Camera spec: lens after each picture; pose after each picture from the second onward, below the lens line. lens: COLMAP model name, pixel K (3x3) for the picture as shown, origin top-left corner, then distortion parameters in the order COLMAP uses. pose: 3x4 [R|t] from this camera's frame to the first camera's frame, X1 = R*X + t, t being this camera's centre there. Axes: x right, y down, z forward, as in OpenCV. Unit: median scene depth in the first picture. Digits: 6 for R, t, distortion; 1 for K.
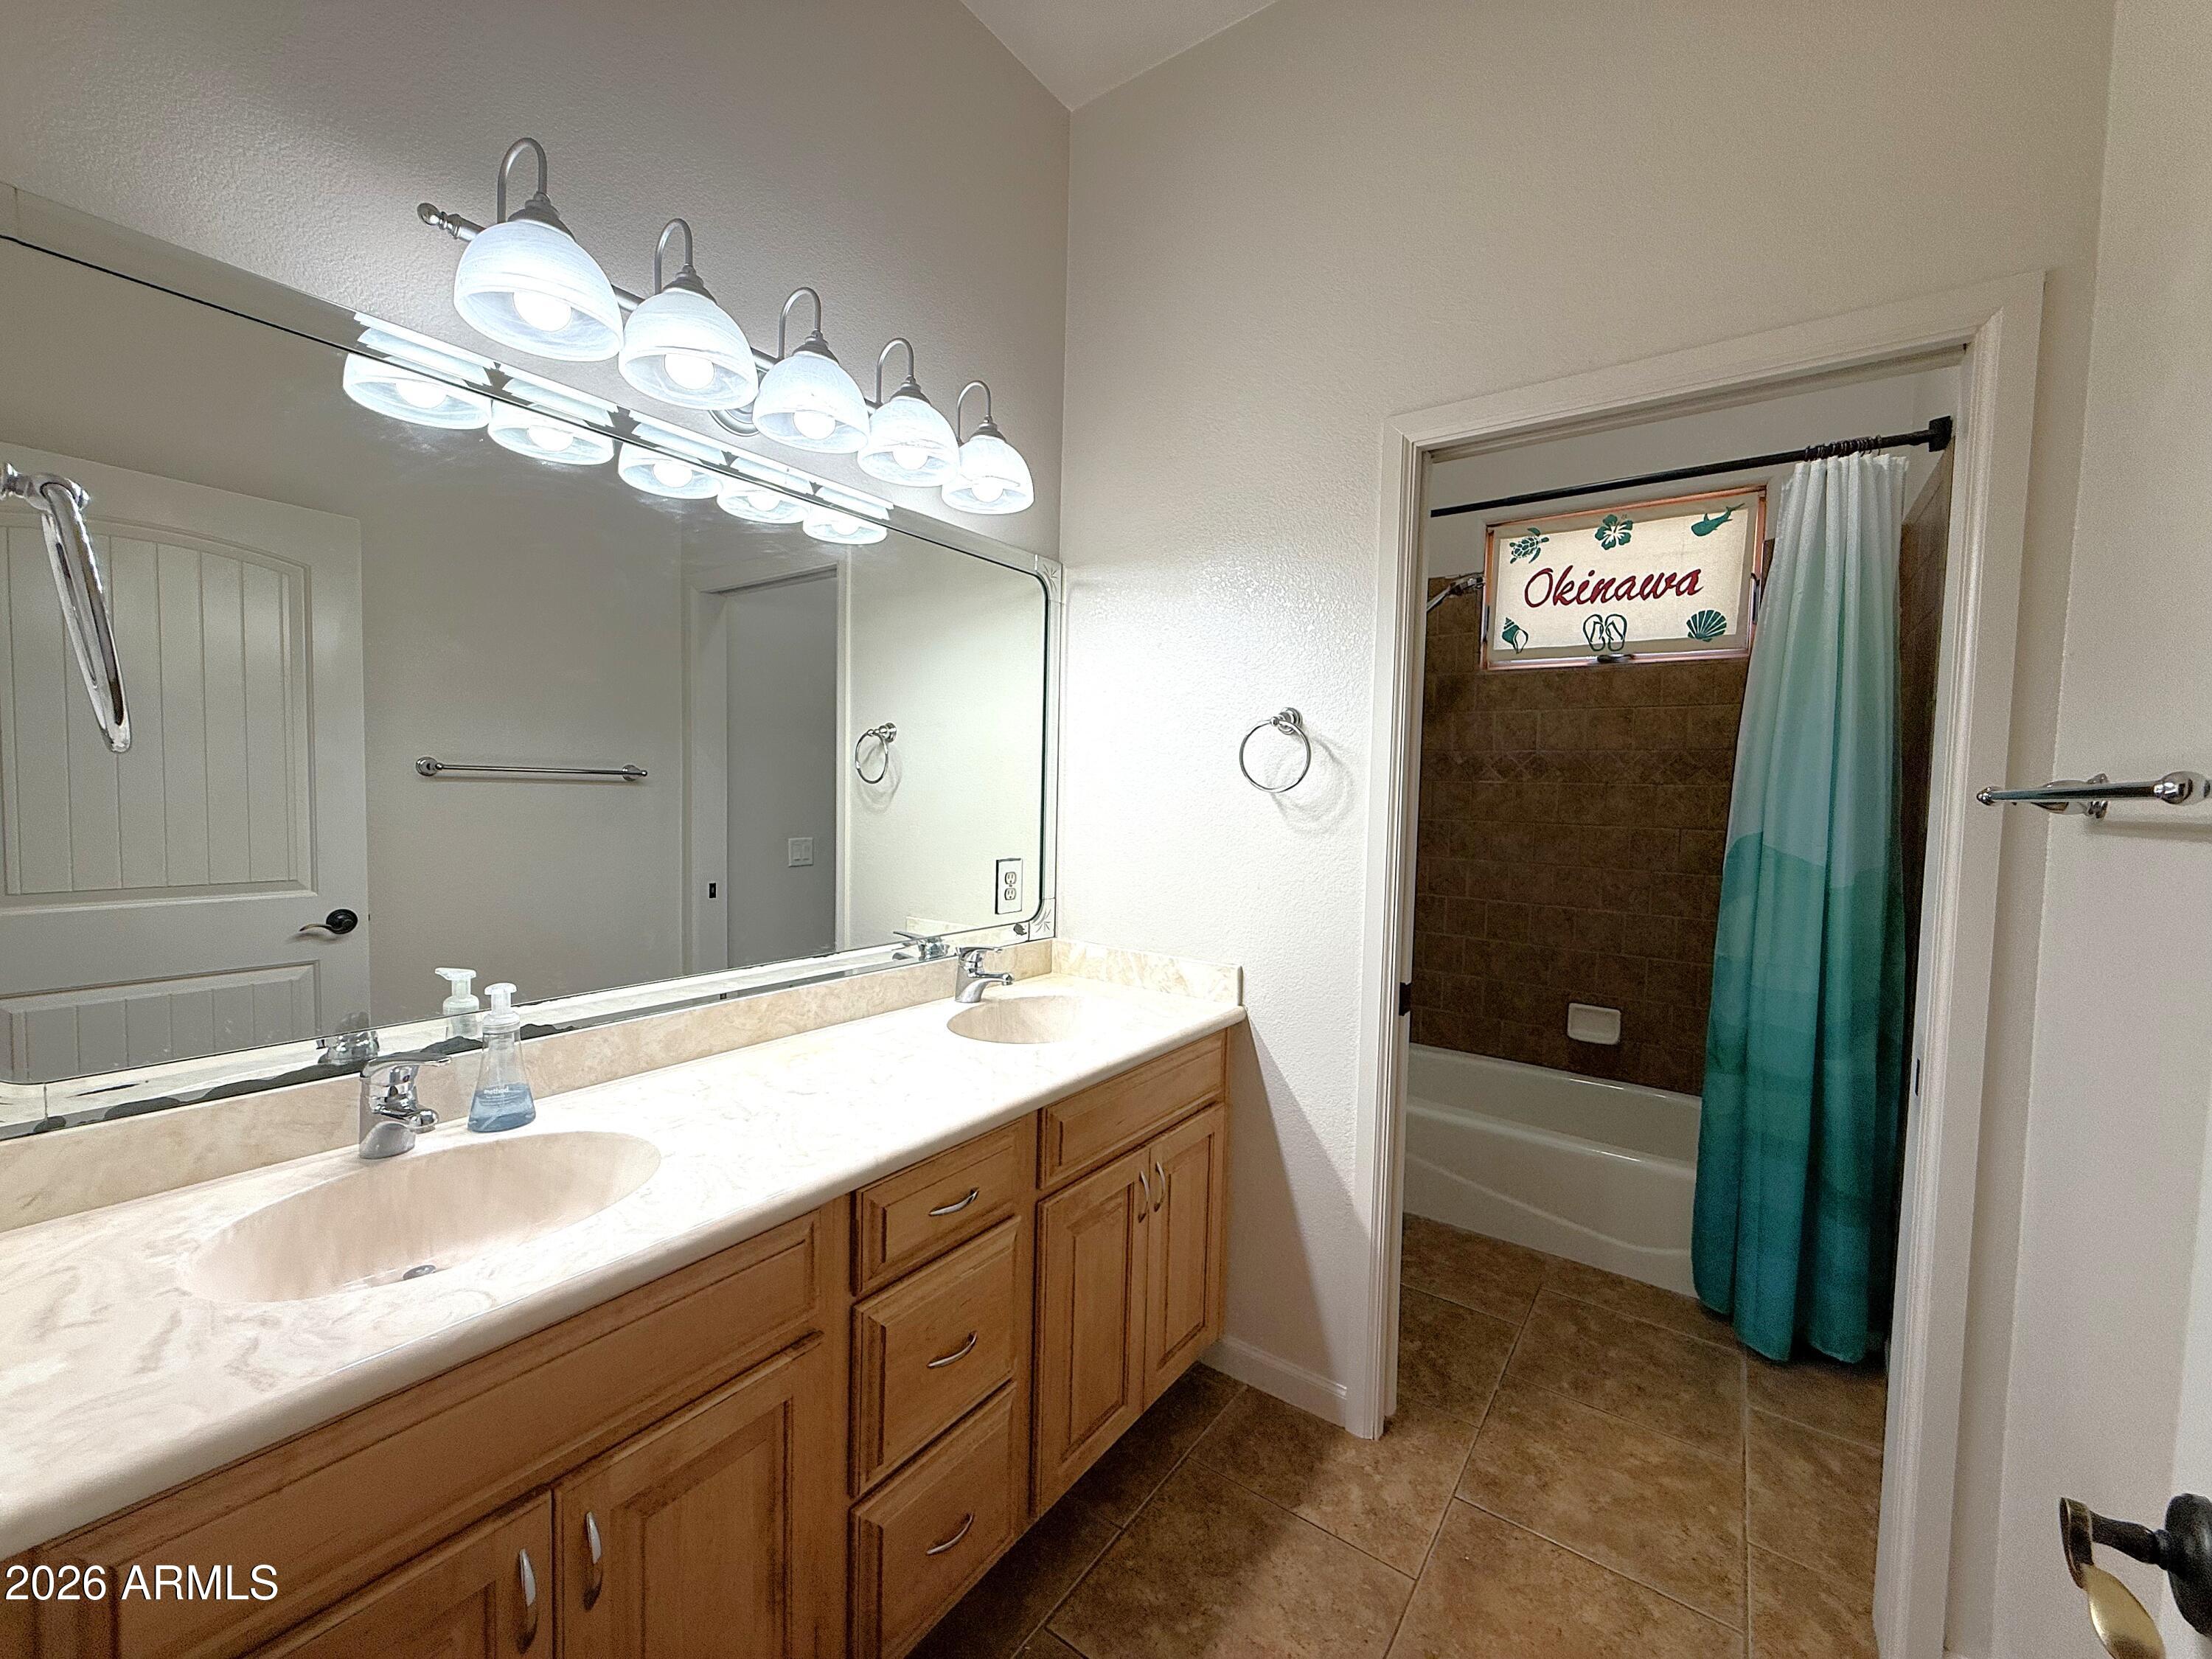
lens RADIAL K [[884.9, 0, 1096.0], [0, 884.9, 829.1], [0, 0, 1]] dist [-0.001359, 0.000440]
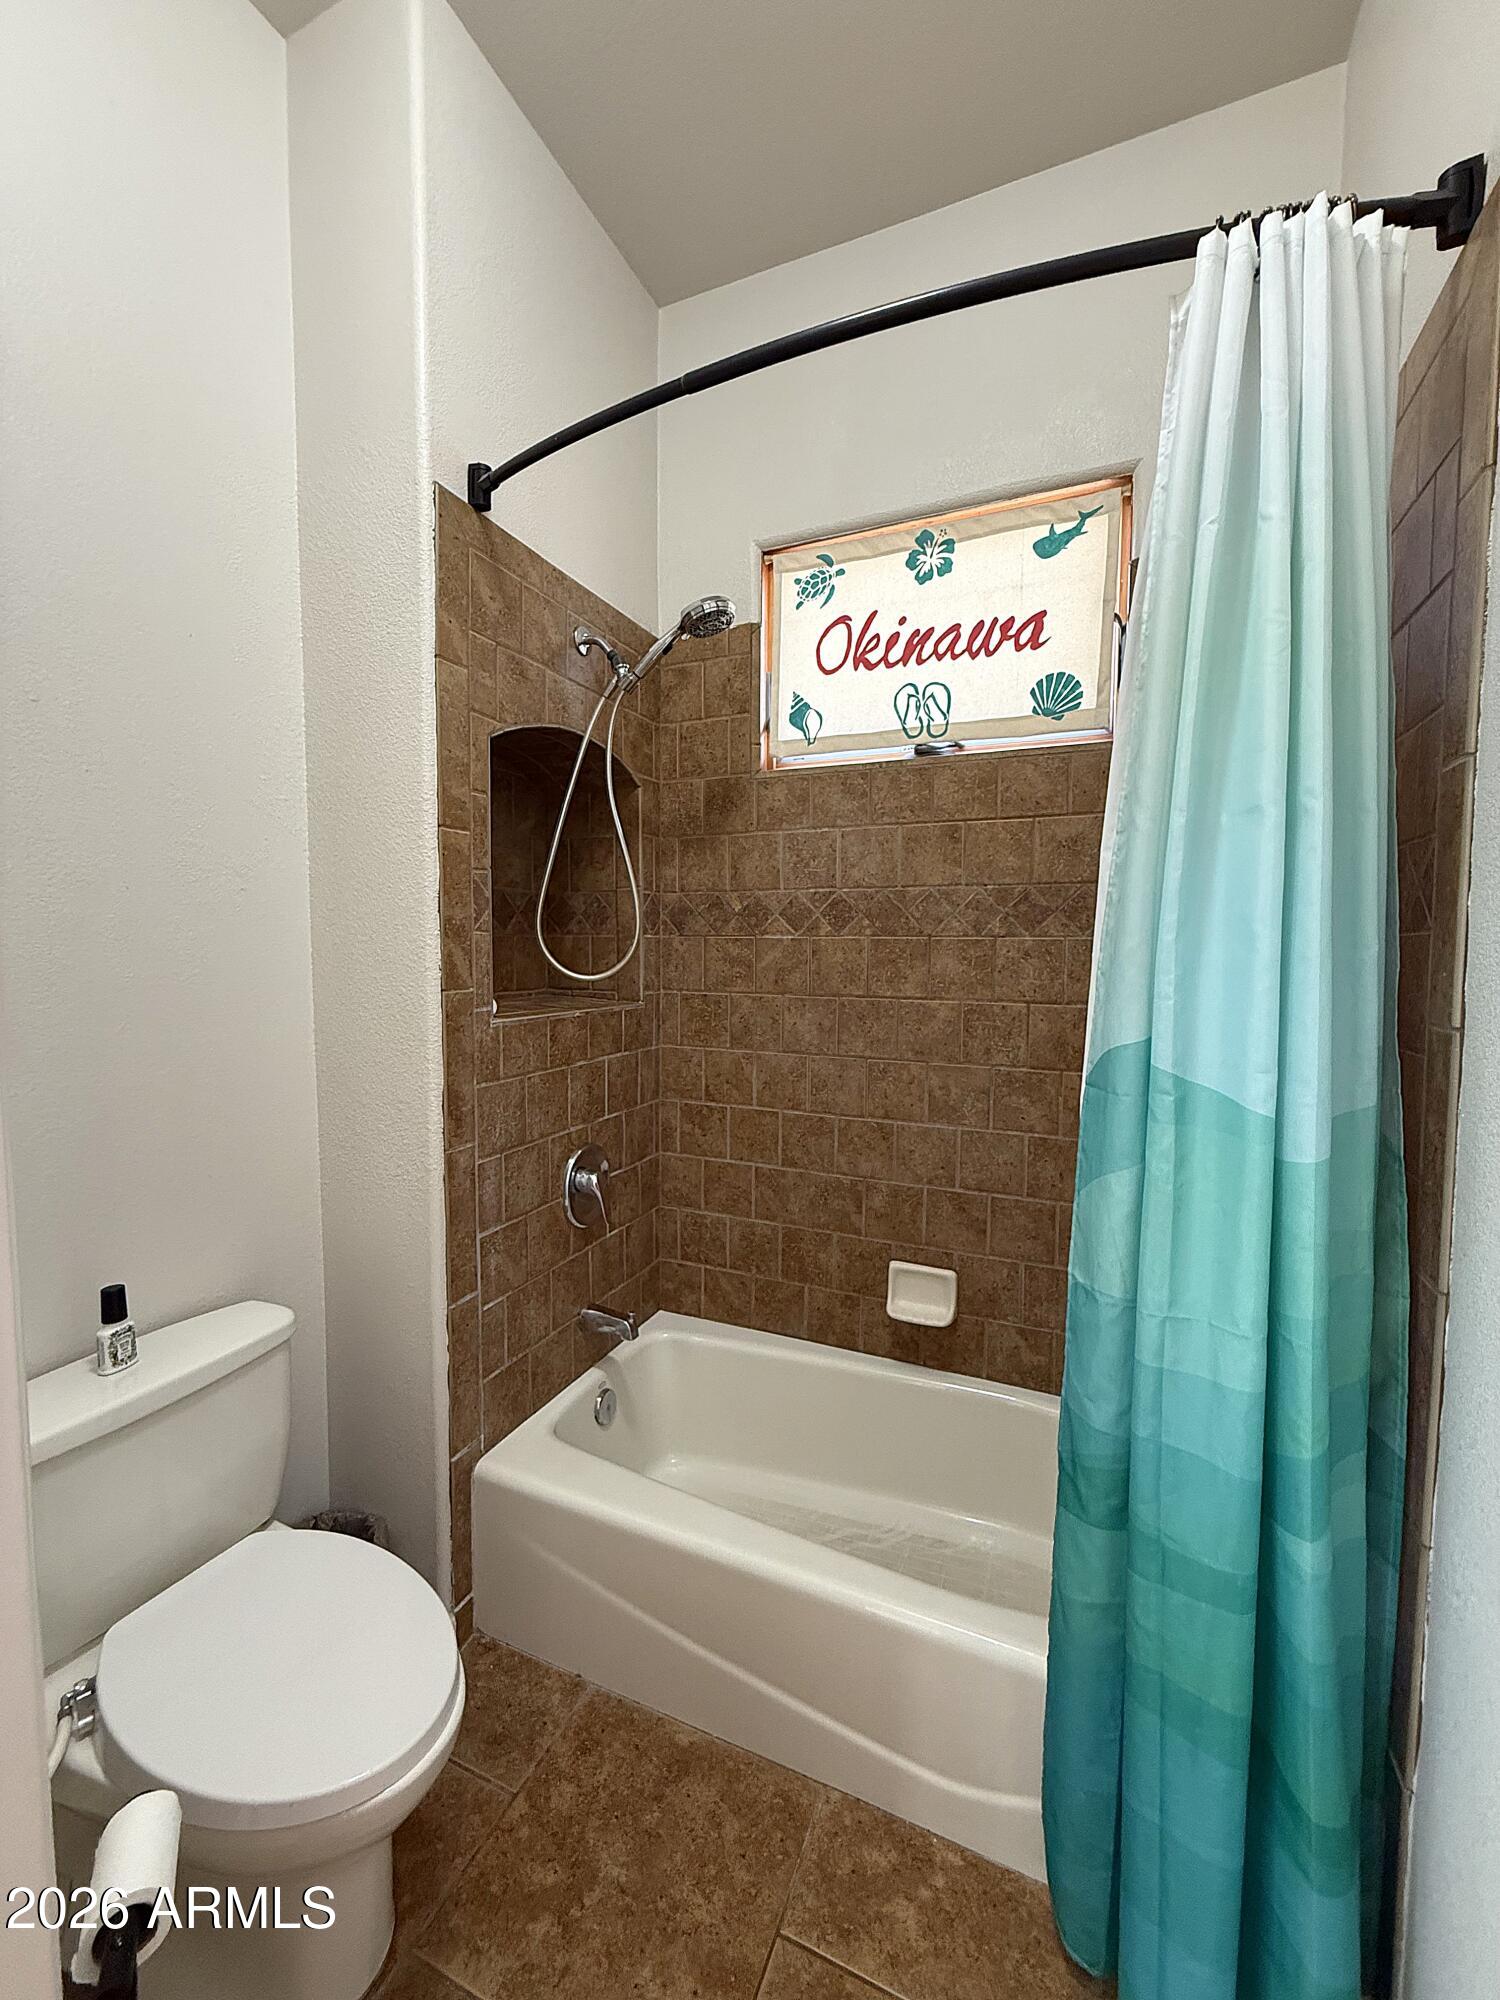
lens RADIAL K [[800.1, 0, 753.4], [0, 800.1, 995.6], [0, 0, 1]] dist [-0.001359, 0.000440]
pose [[0.976626, -0.033224, 0.212363, 0.321219], [0.028867, 0.999305, 0.023585, -0.025357], [-0.212999, -0.016904, 0.976906, 0.441570]]
